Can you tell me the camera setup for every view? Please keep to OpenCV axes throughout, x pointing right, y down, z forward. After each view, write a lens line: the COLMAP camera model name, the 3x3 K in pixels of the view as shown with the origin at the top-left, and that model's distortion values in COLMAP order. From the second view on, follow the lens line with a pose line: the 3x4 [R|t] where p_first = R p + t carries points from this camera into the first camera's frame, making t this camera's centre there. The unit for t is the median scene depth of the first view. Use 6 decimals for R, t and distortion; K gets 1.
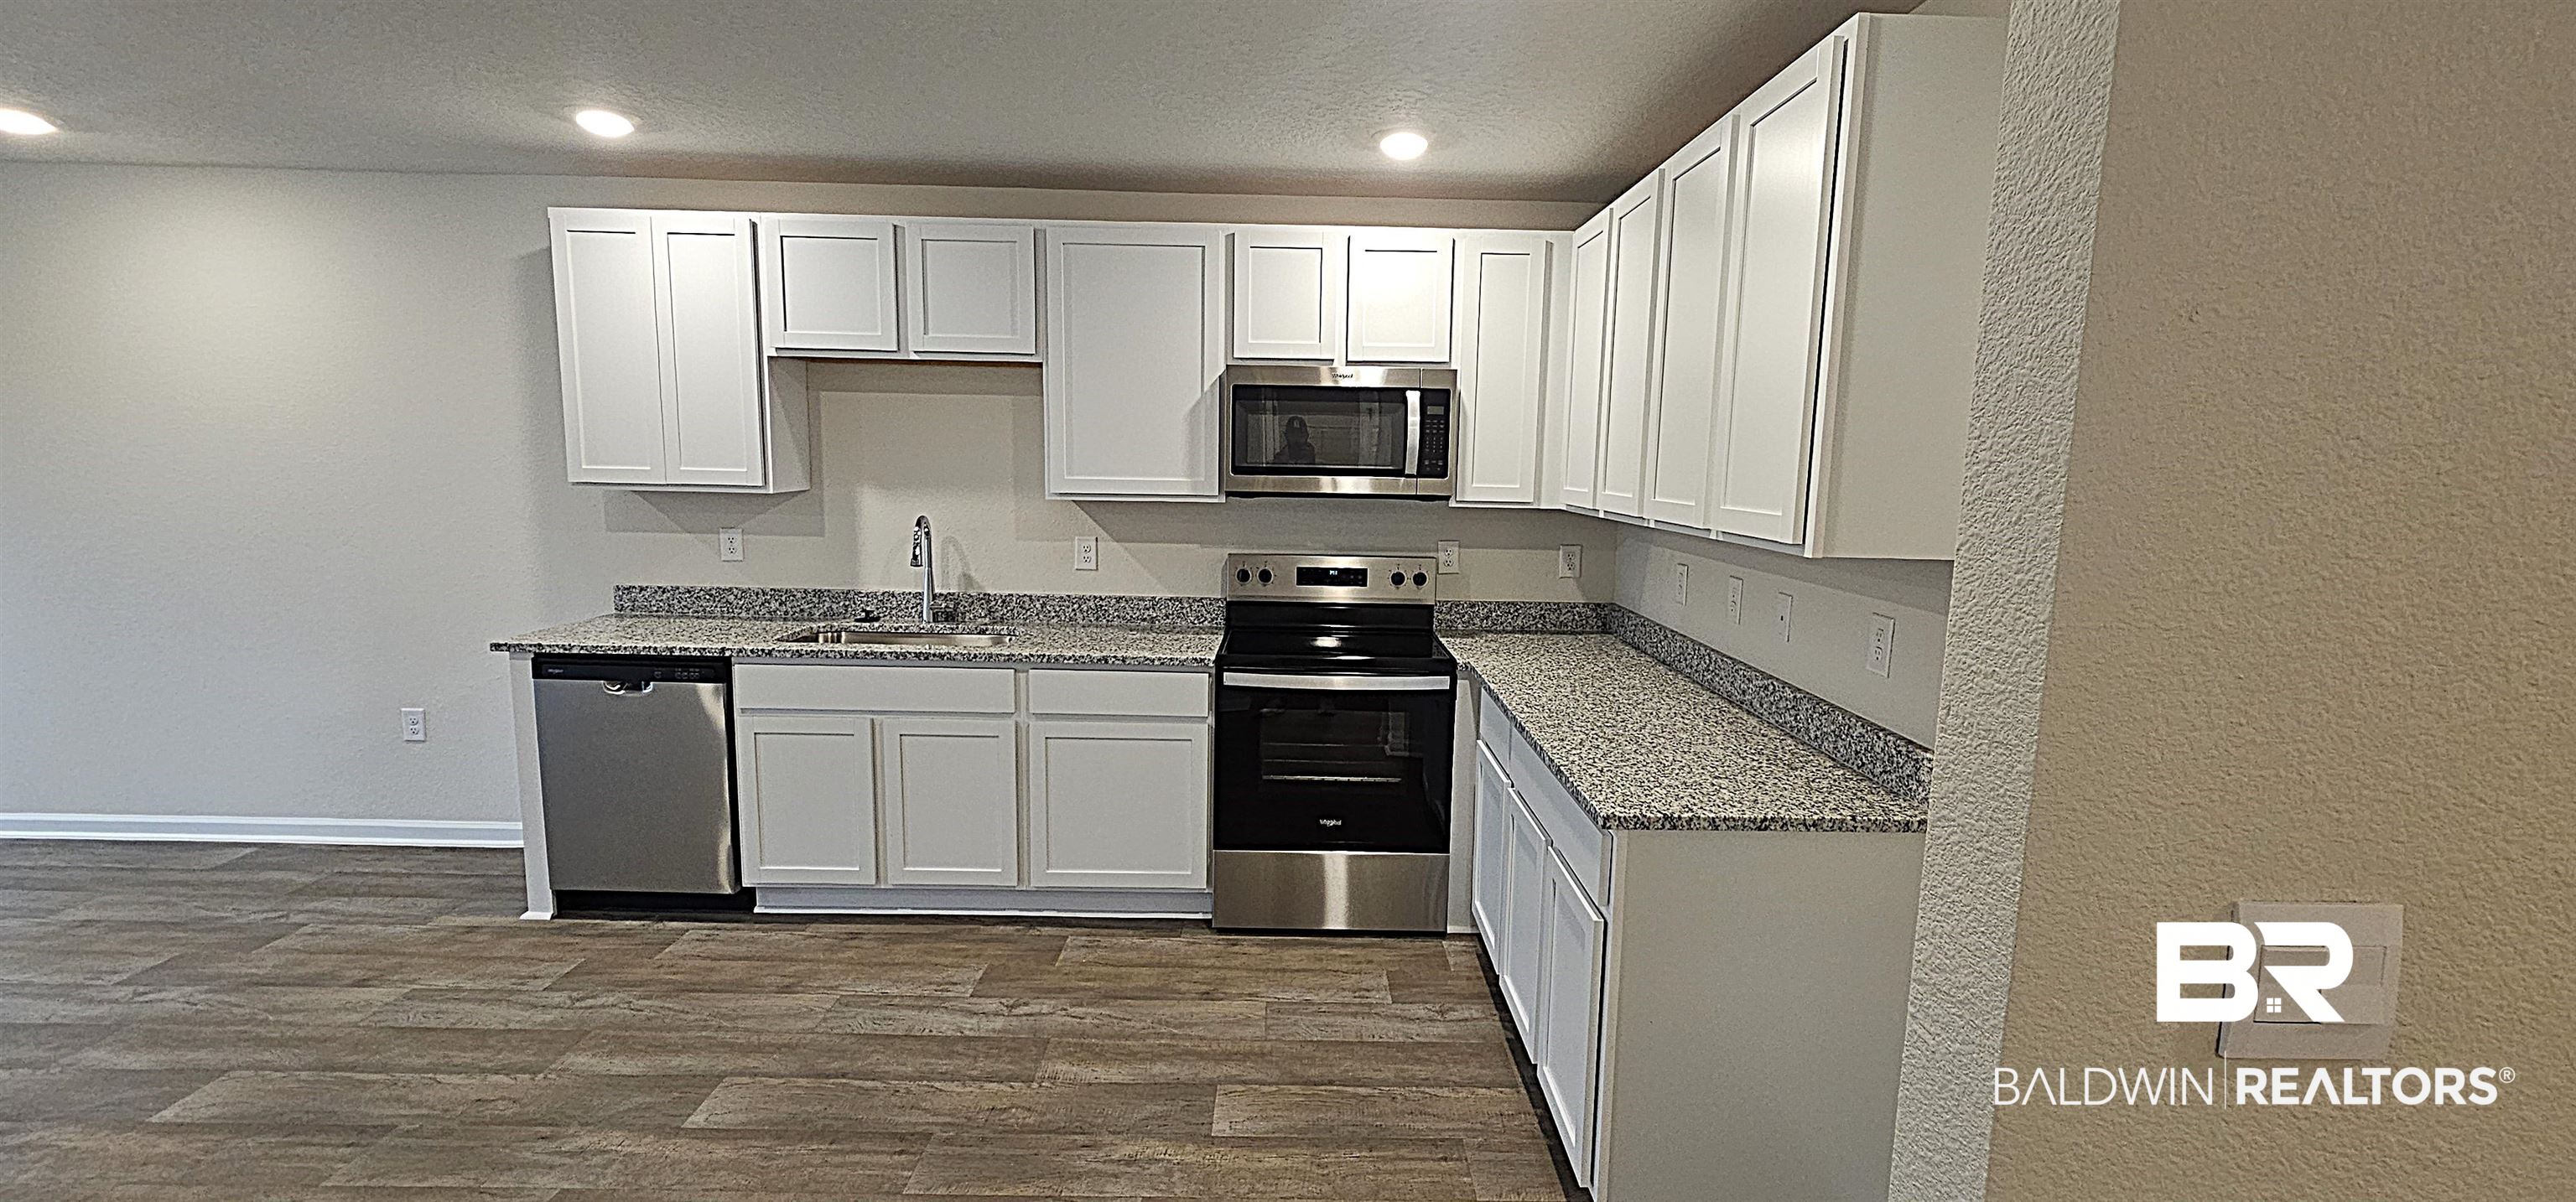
lens RADIAL K [[1054.2, 0, 1299.7], [0, 1054.2, 591.9], [0, 0, 1]] dist [-0.000888, -0.000485]
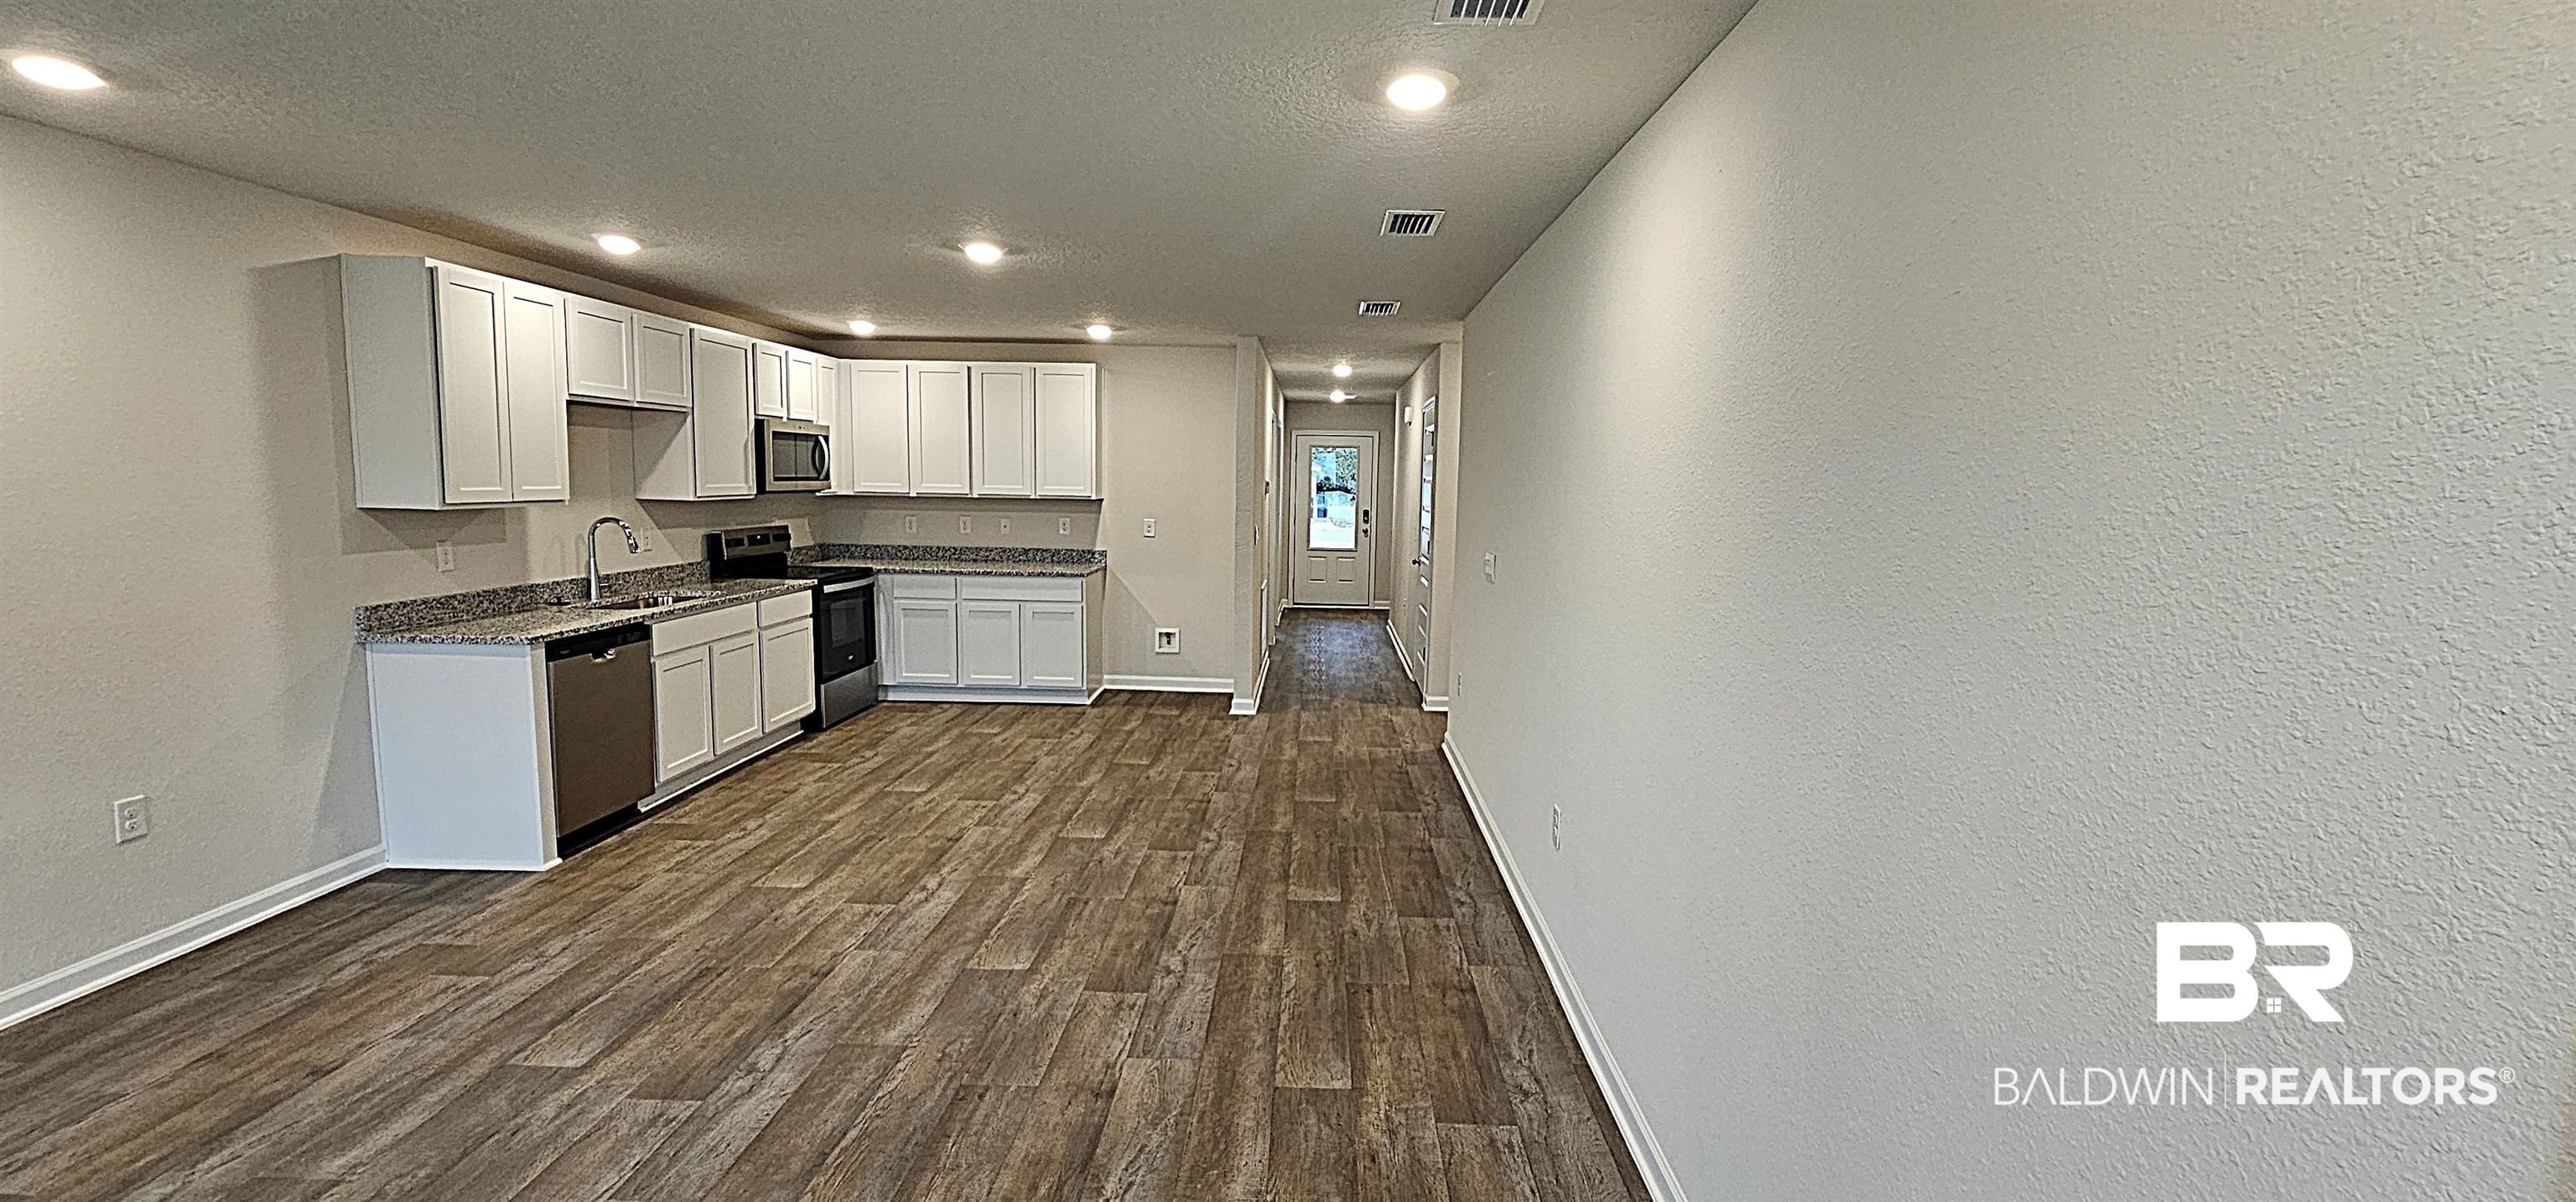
lens RADIAL K [[1054.2, 0, 1299.7], [0, 1054.2, 591.9], [0, 0, 1]] dist [-0.000888, -0.000485]
pose [[0.026013, -0.128598, 0.991356, -1.859636], [0.105363, 0.986520, 0.125206, -0.058852], [-0.994094, 0.101195, 0.039212, 0.075553]]
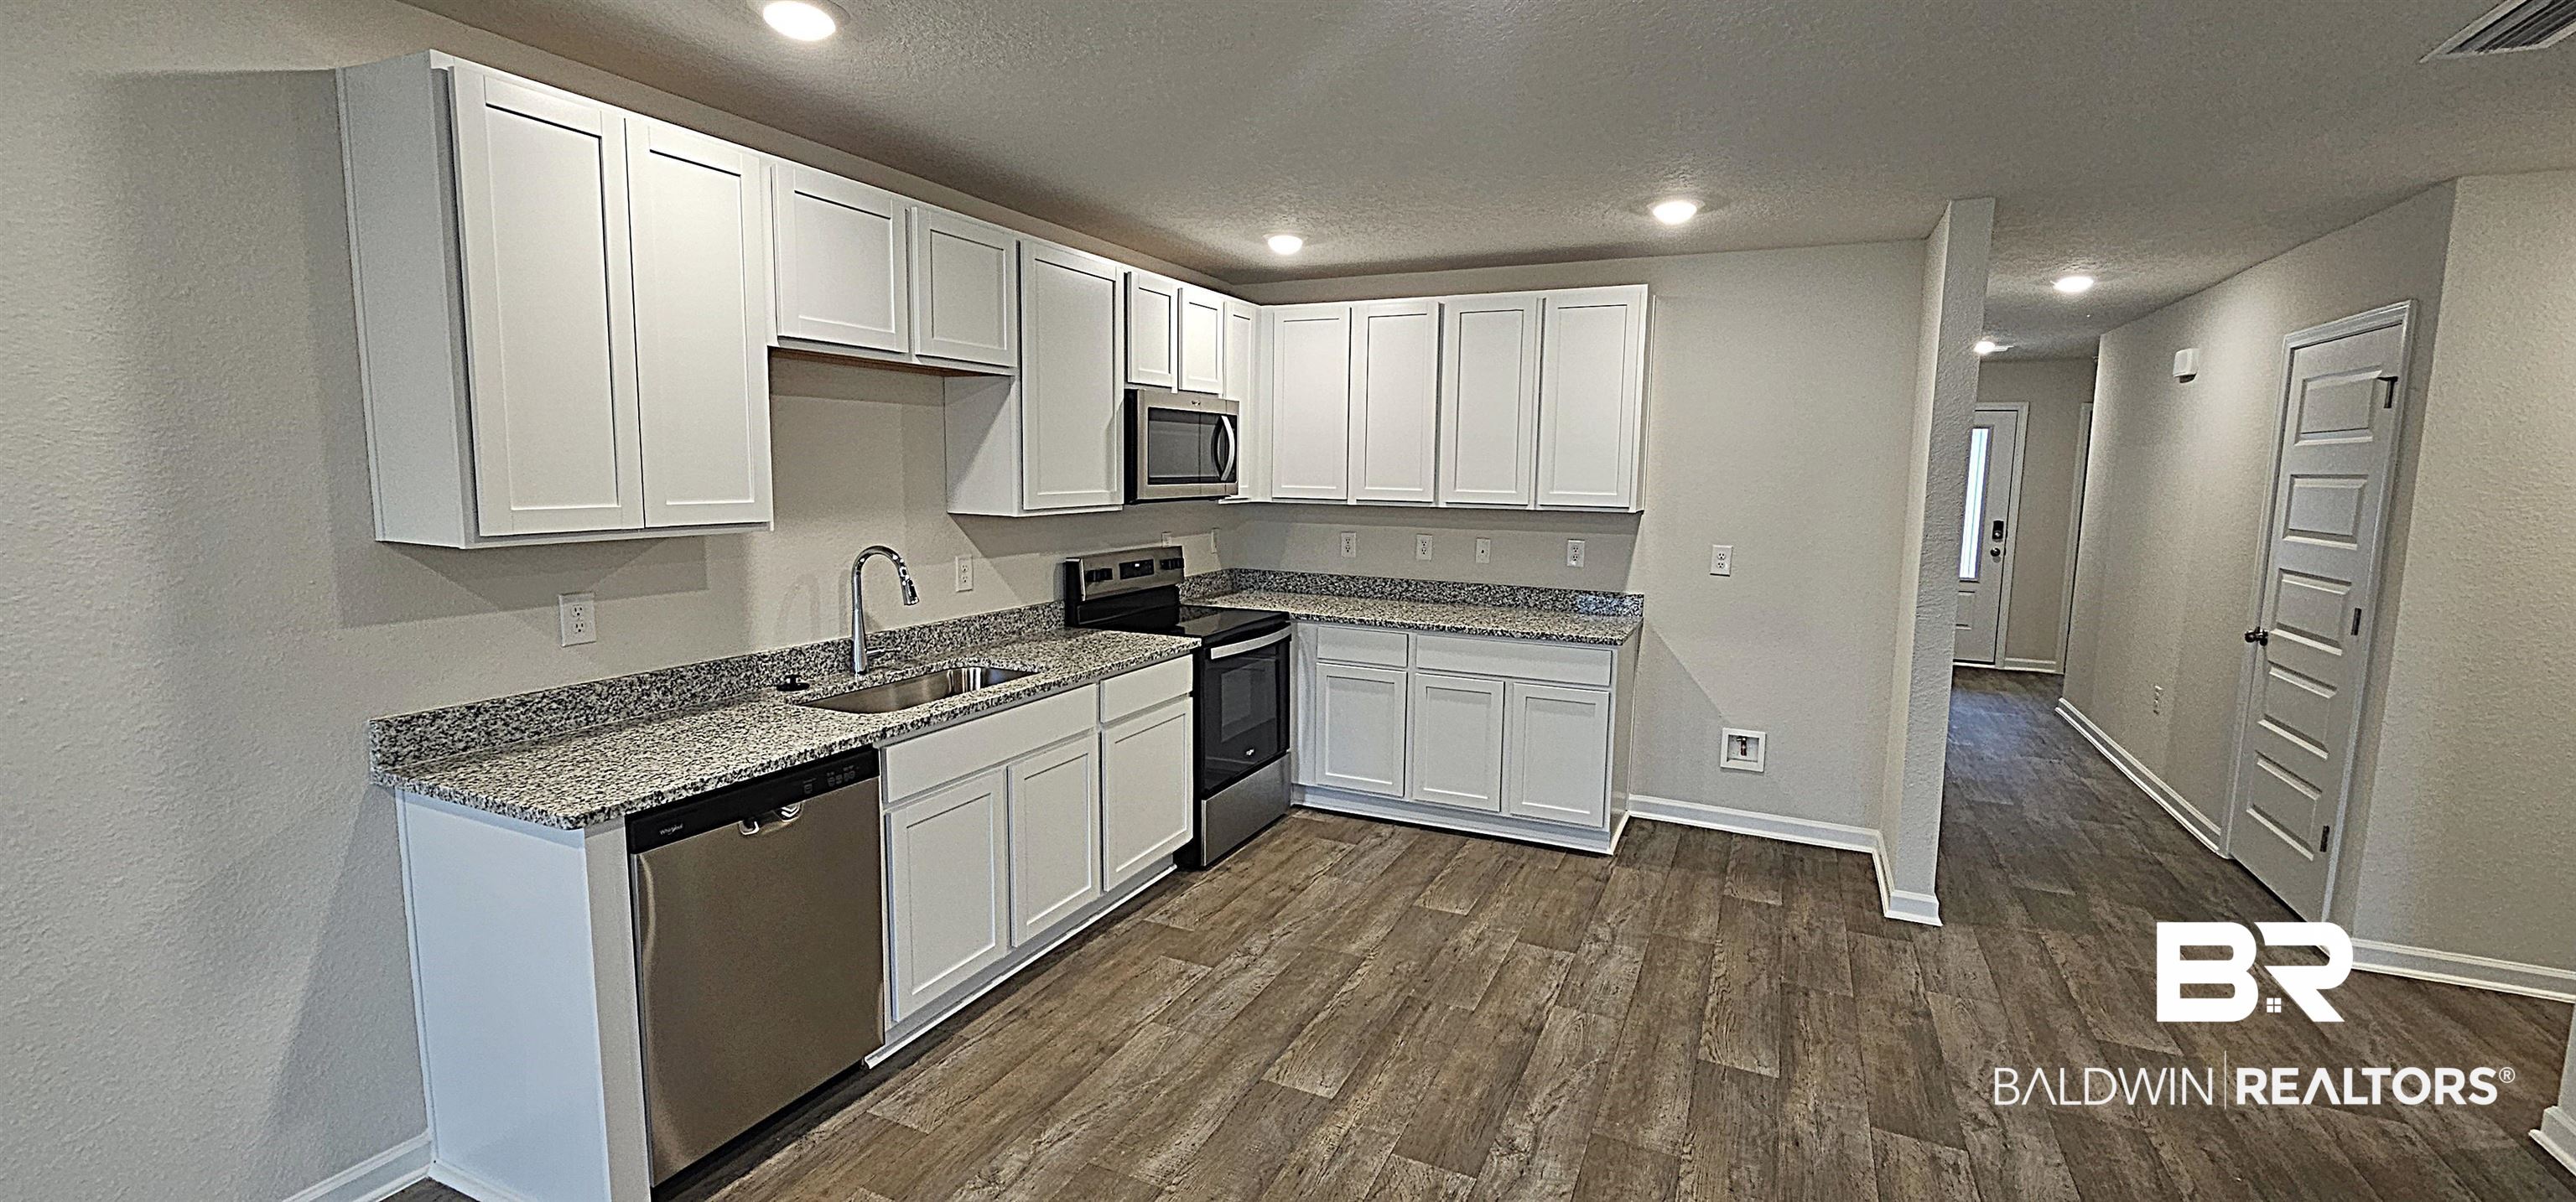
lens RADIAL K [[1054.2, 0, 1299.7], [0, 1054.2, 591.9], [0, 0, 1]] dist [-0.000888, -0.000485]
pose [[0.427619, -0.123931, 0.895423, -1.064705], [0.107835, 0.990478, 0.085590, -0.078643], [-0.897504, 0.059958, 0.436911, 0.363501]]
